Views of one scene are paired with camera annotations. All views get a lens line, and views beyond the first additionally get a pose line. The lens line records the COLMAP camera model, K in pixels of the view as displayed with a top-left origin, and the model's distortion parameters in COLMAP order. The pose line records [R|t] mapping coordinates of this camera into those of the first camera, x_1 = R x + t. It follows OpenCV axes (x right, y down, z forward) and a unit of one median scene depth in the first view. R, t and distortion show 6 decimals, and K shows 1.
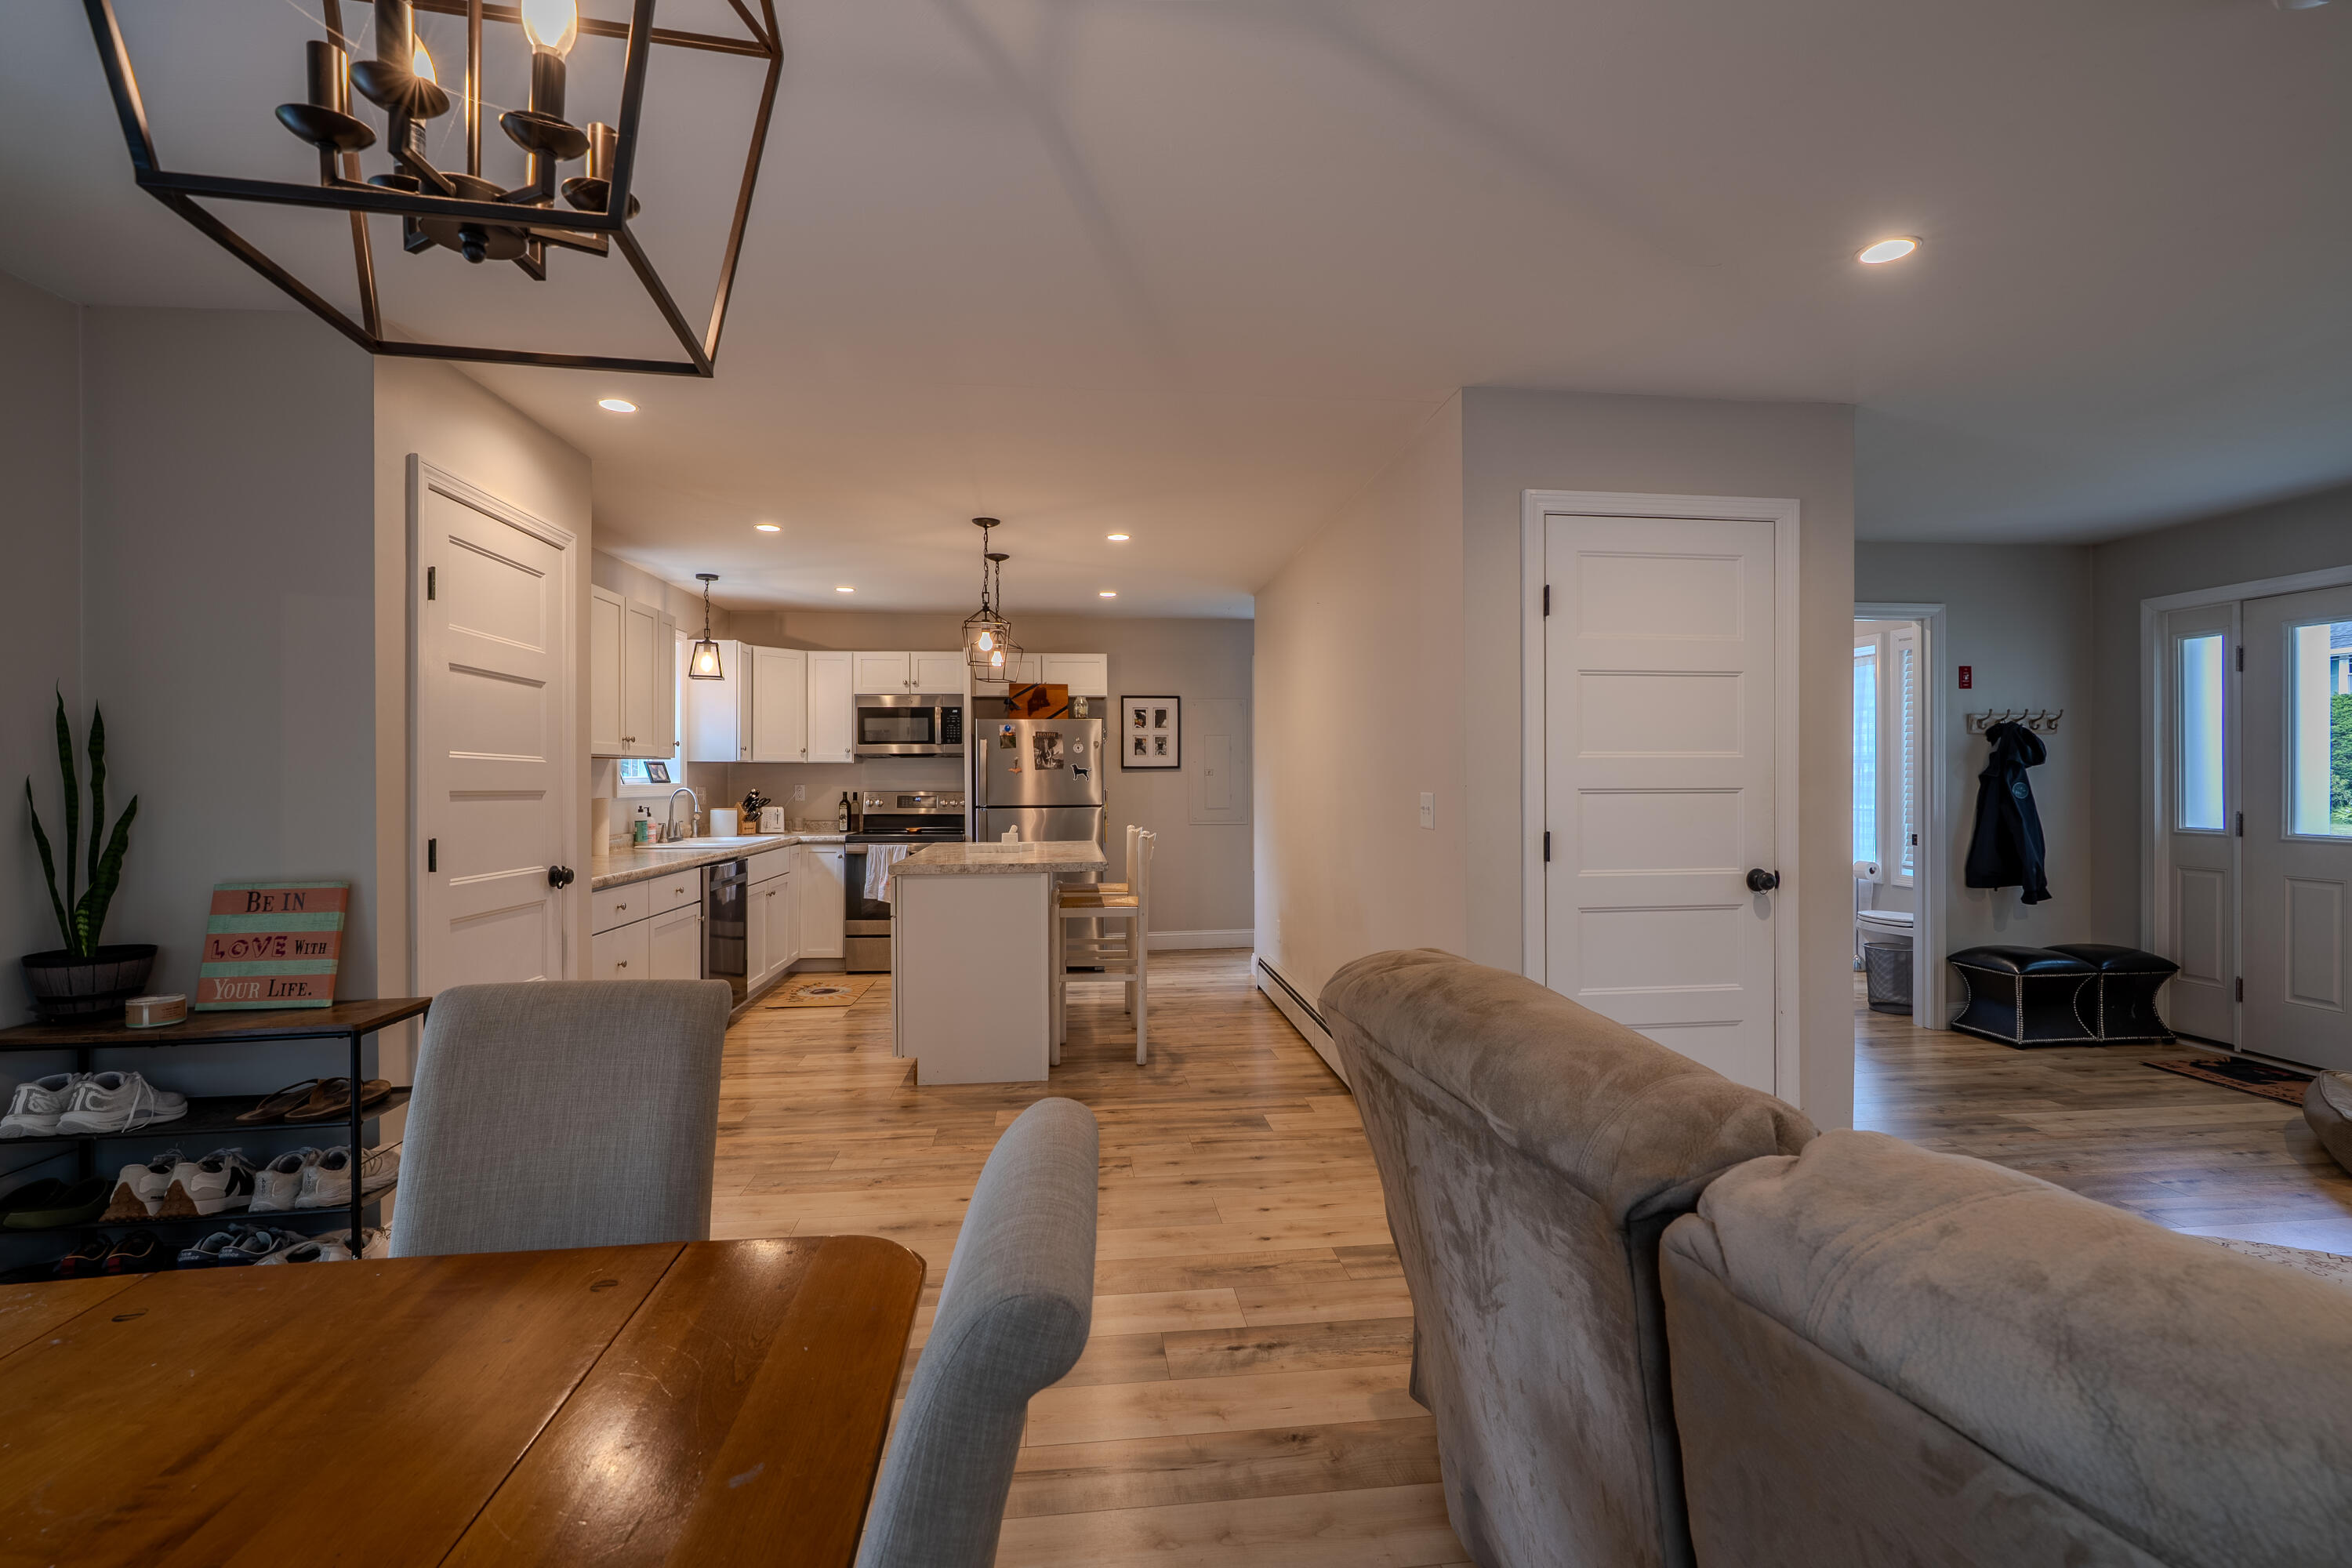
lens RADIAL K [[1053.0, 0, 1181.5], [0, 1053.0, 778.9], [0, 0, 1]] dist [-0.003878, 0.001004]
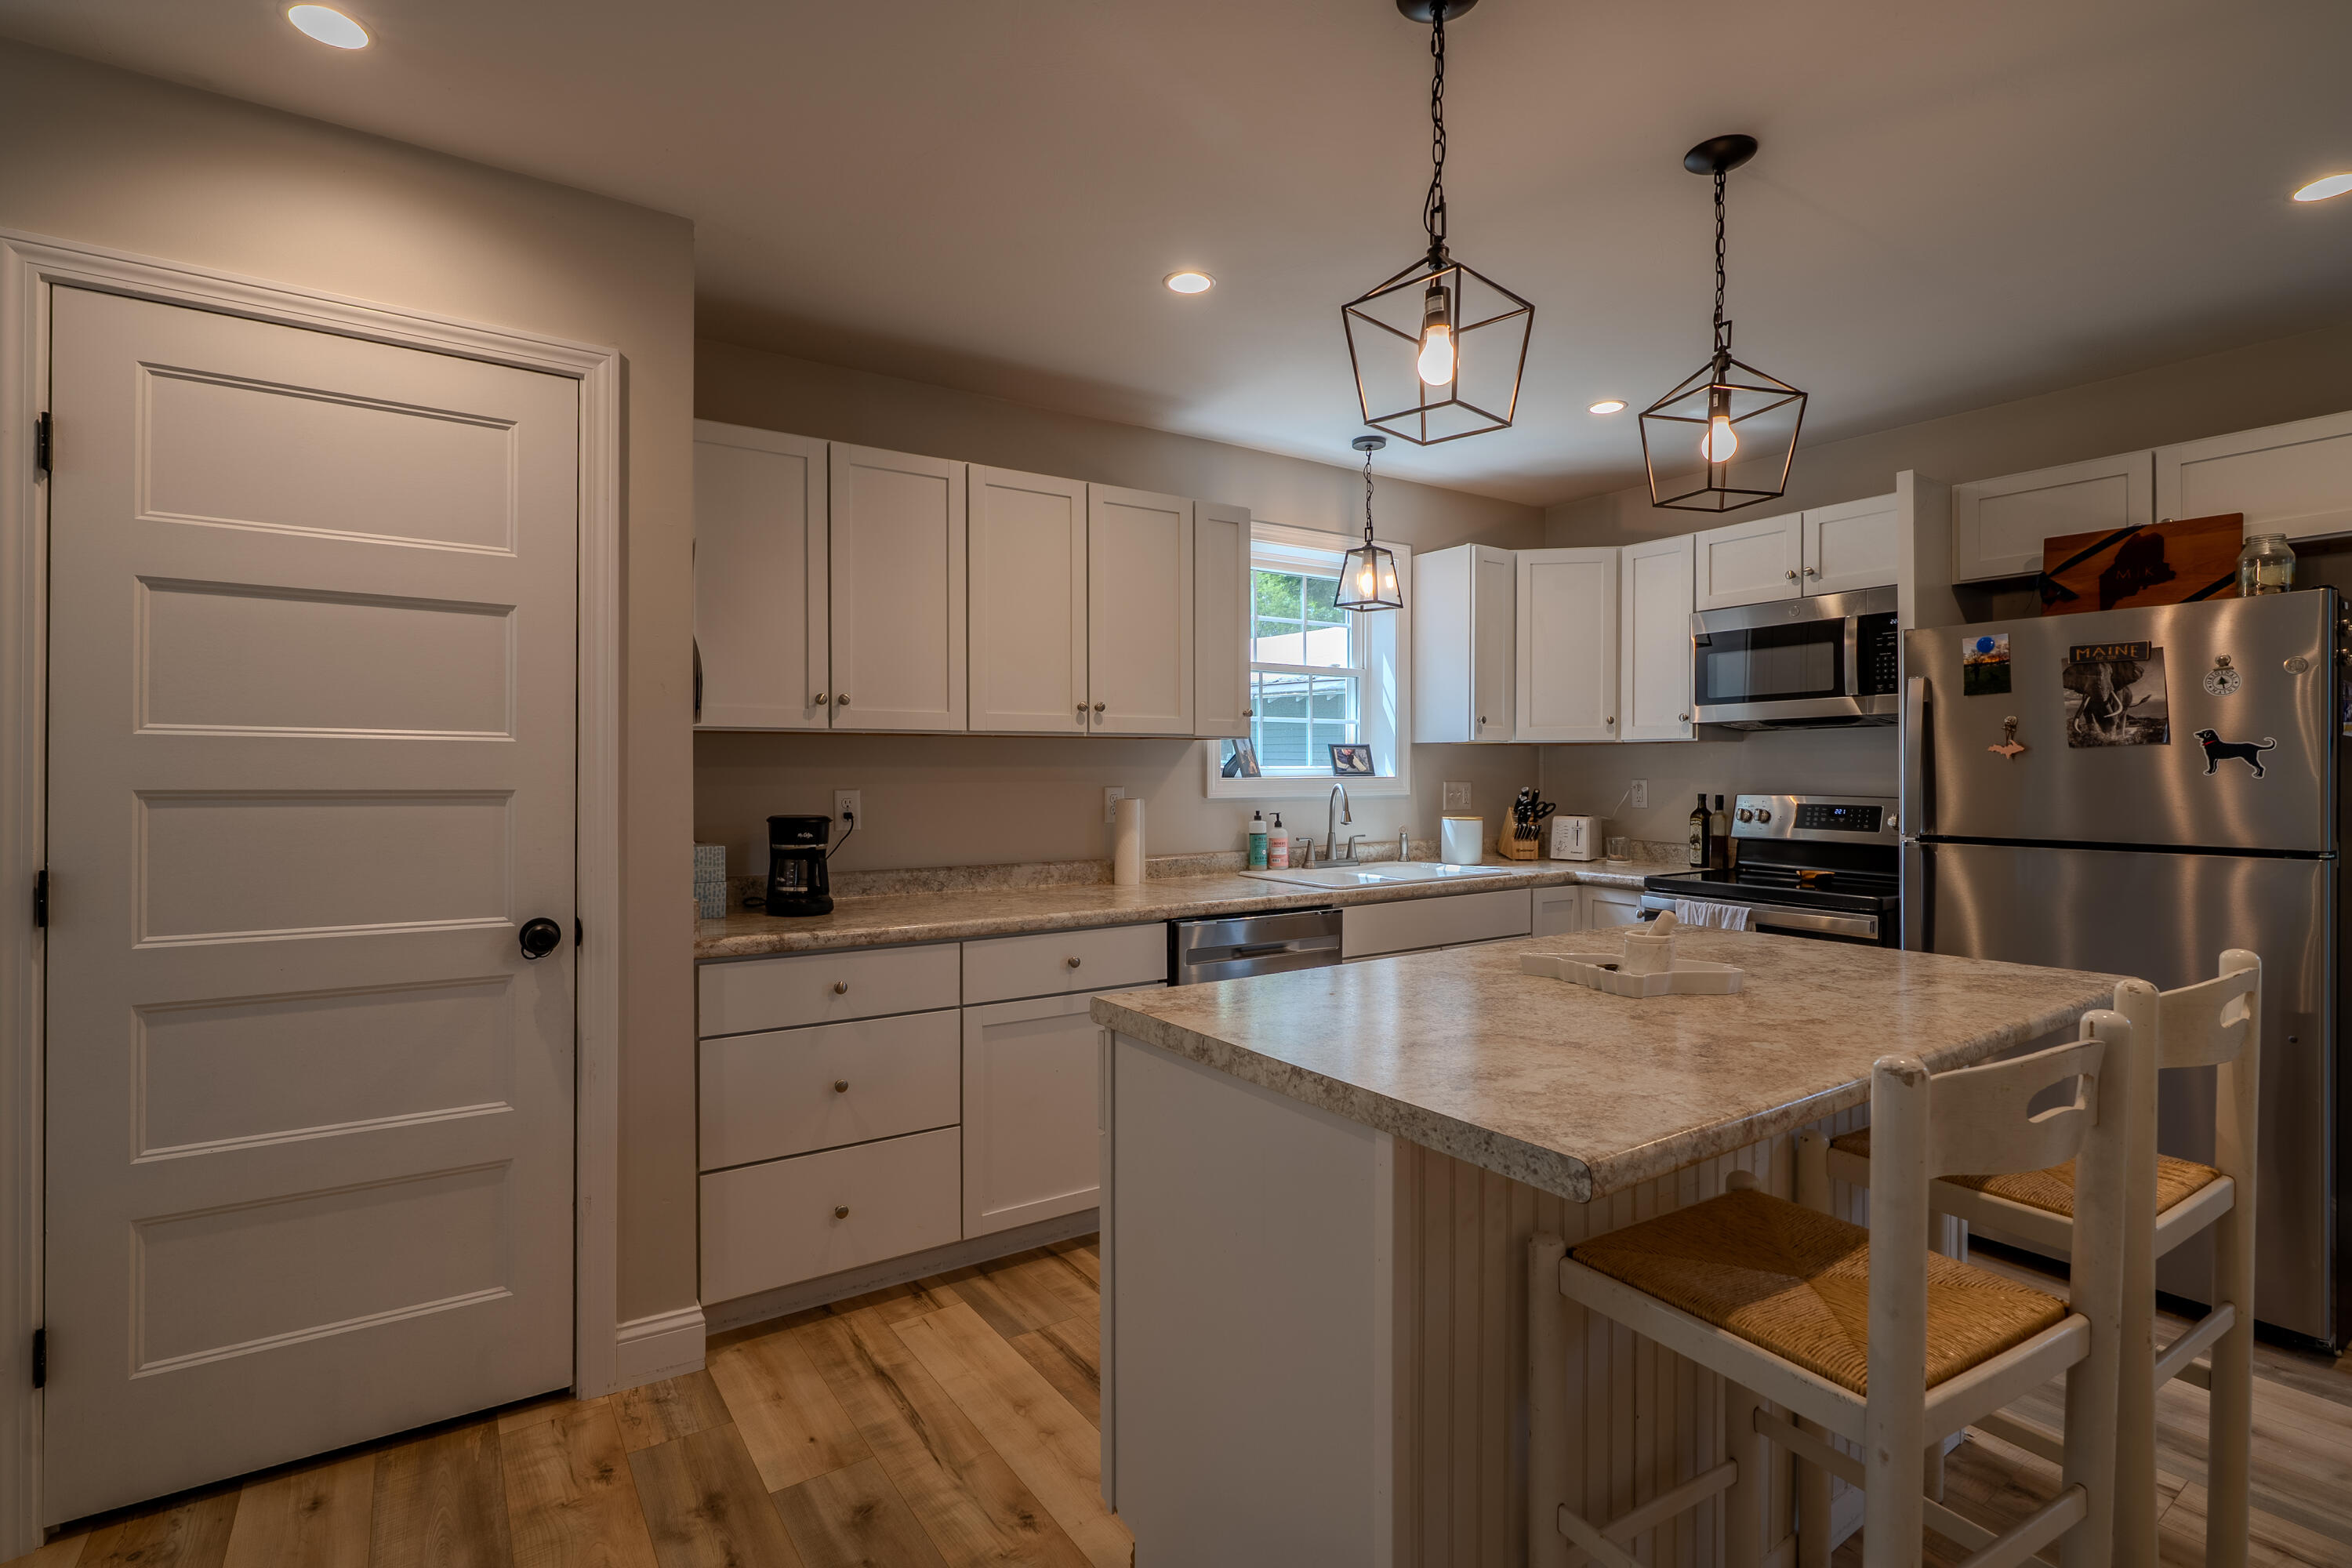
lens RADIAL K [[1097.2, 0, 1176.0], [0, 1097.2, 784.0], [0, 0, 1]] dist [-0.009084, 0.000296]
pose [[0.469903, 0.013133, -0.882620, 0.097169], [-0.001159, 0.999898, 0.014261, -0.001334], [0.882717, -0.005678, 0.469870, 0.912672]]
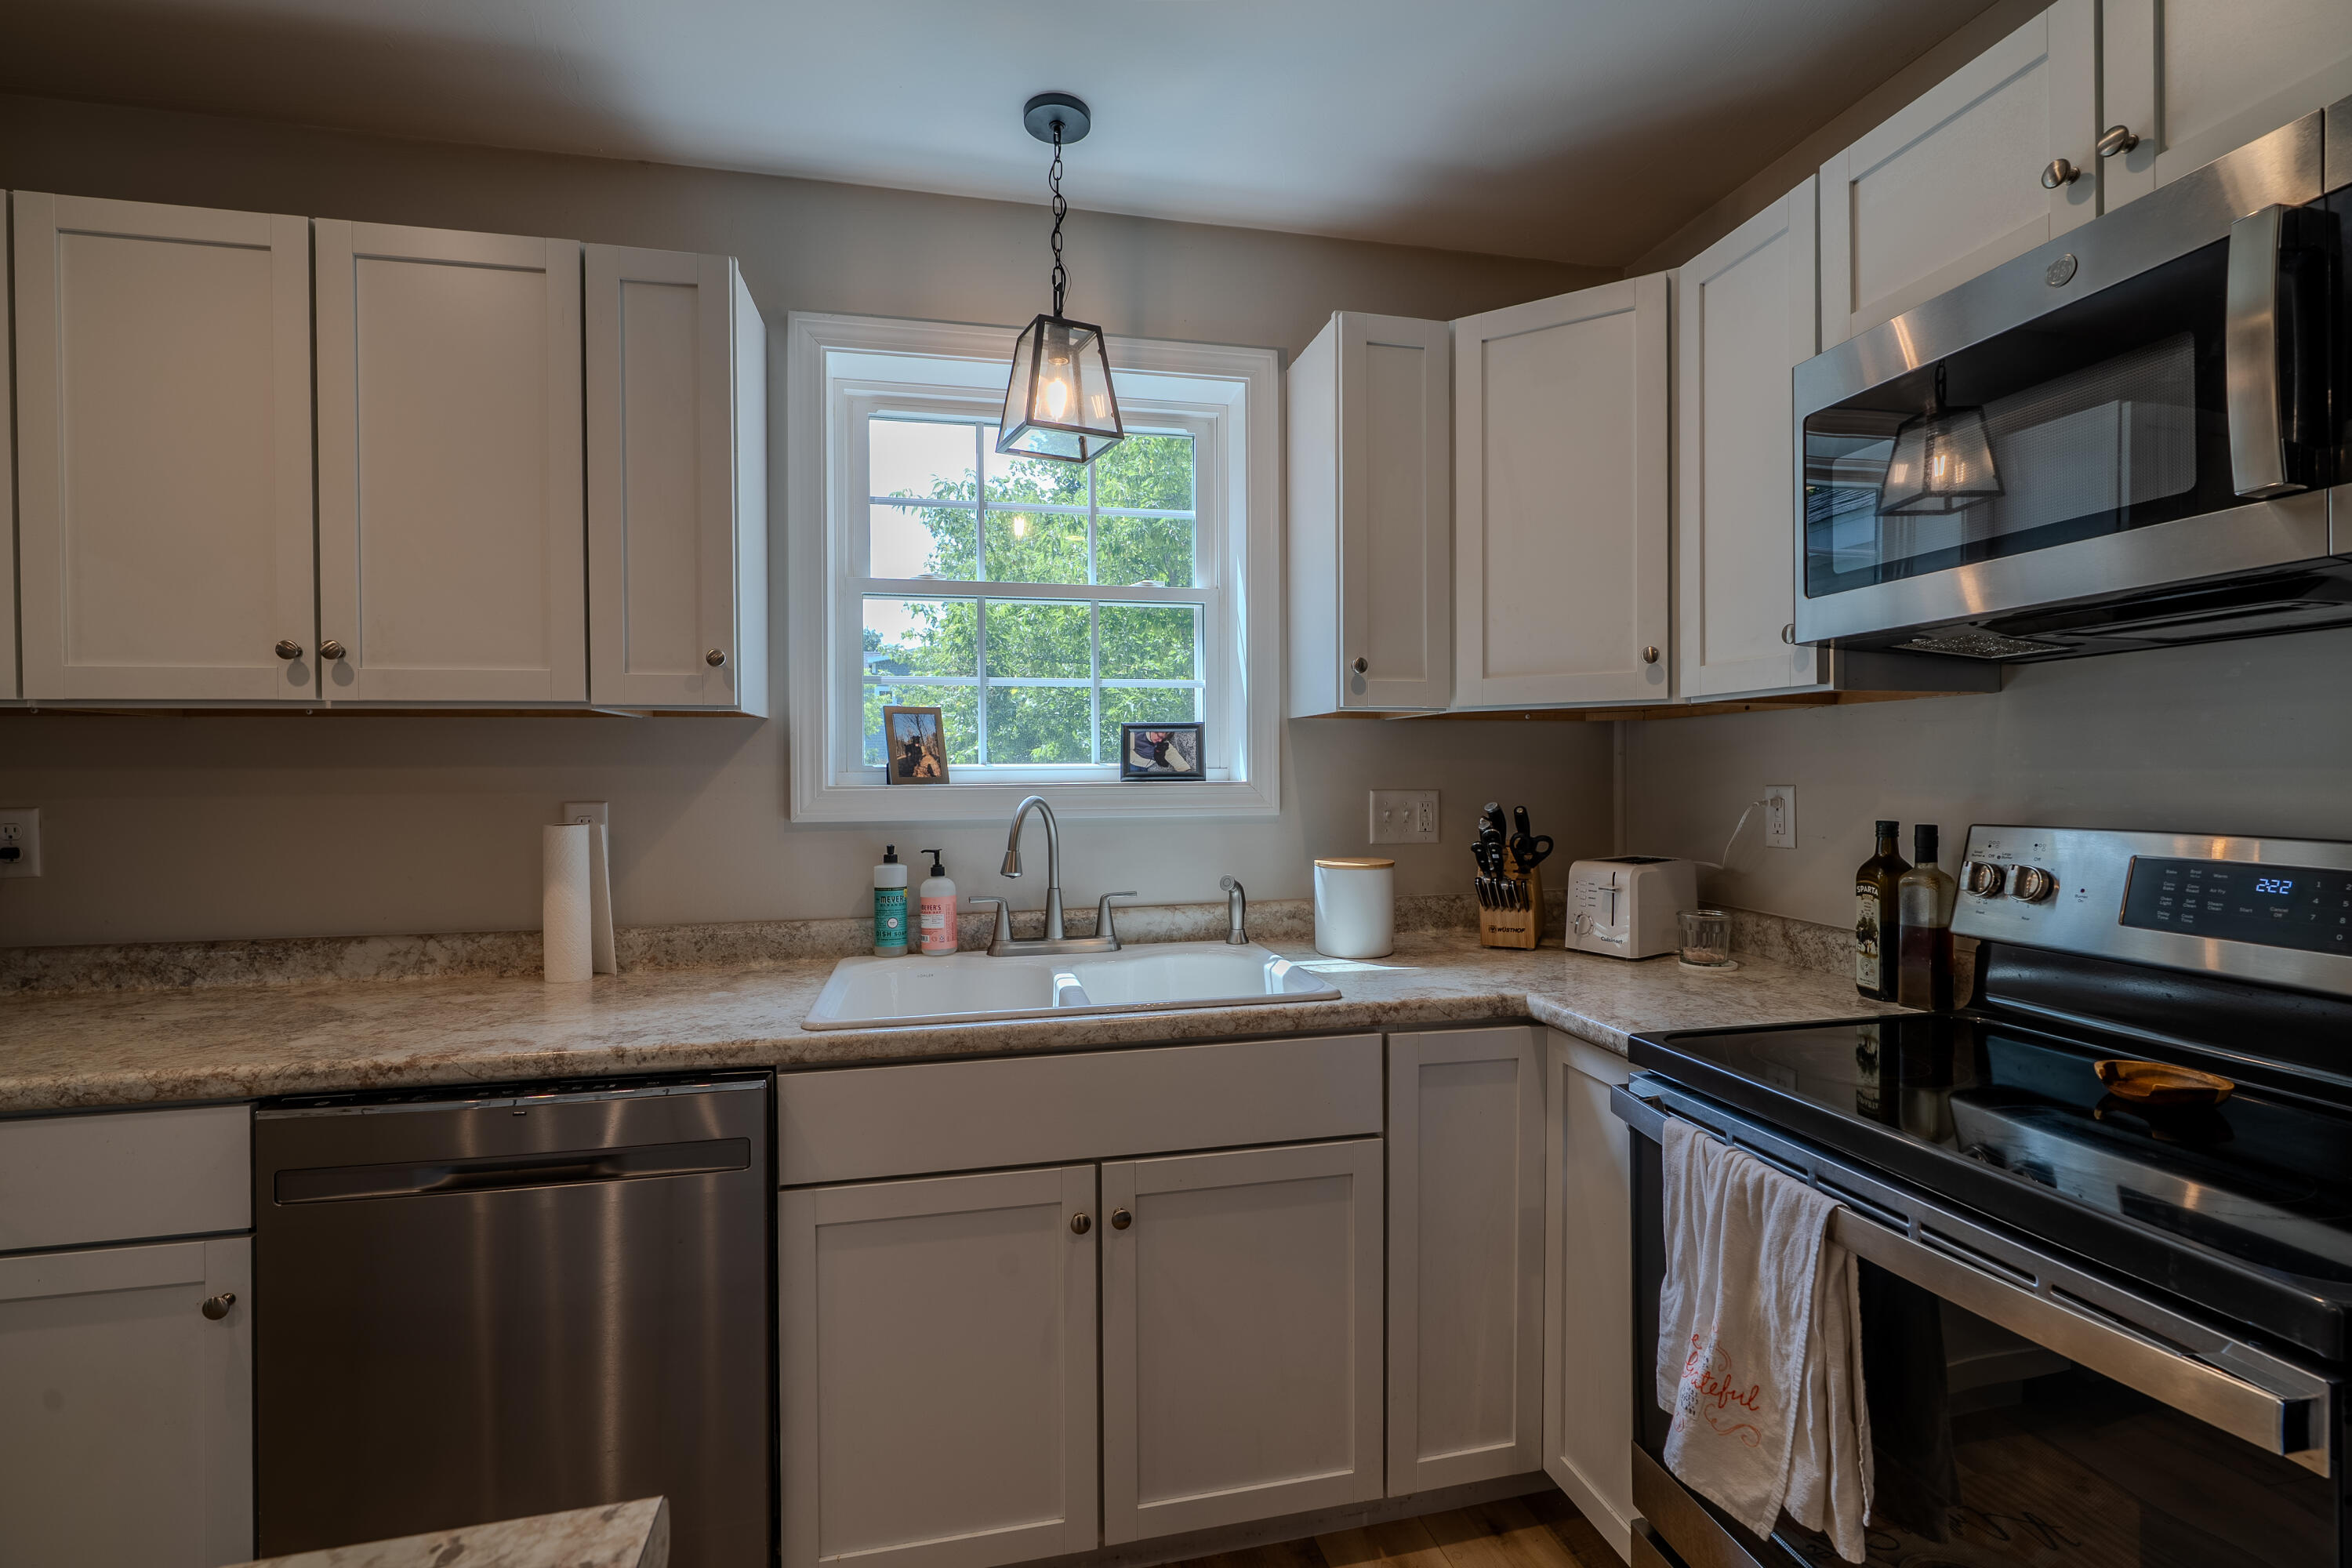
lens RADIAL K [[1055.9, 0, 1181.8], [0, 1055.9, 779.2], [0, 0, 1]] dist [-0.002391, 0.000623]
pose [[0.123402, 0.005567, -0.992341, -0.210911], [0.005168, 0.999967, 0.006253, 0.001754], [0.992343, -0.005900, 0.123369, 1.521669]]
